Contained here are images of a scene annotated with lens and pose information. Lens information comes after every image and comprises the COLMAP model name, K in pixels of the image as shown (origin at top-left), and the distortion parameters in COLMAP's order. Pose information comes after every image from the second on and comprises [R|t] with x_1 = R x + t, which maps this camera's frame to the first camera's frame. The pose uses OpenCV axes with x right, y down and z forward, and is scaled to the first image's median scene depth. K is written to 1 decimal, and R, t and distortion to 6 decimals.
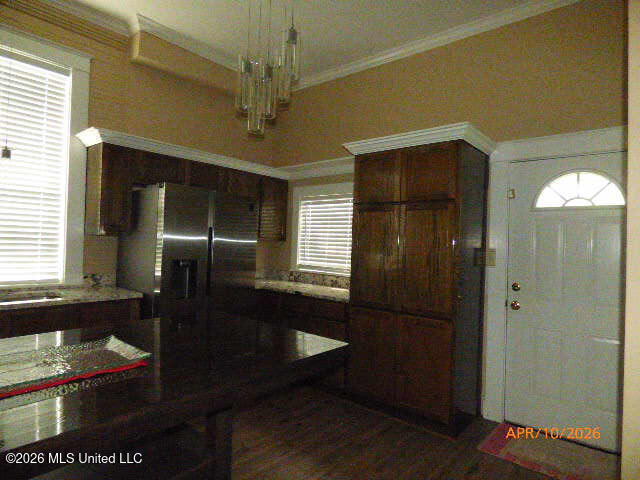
lens RADIAL K [[382.5, 0, 322.2], [0, 382.5, 238.2], [0, 0, 1]] dist [-0.007382, -0.006573]
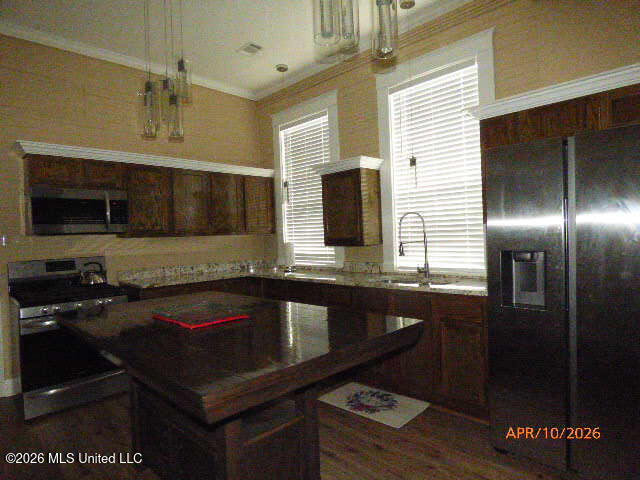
lens RADIAL K [[382.5, 0, 322.9], [0, 382.5, 242.9], [0, 0, 1]] dist [-0.007382, -0.006573]
pose [[-0.082259, -0.012687, -0.996530, 0.347914], [0.044652, 0.998868, -0.016402, 0.035622], [0.995610, -0.045847, -0.081599, 0.668611]]
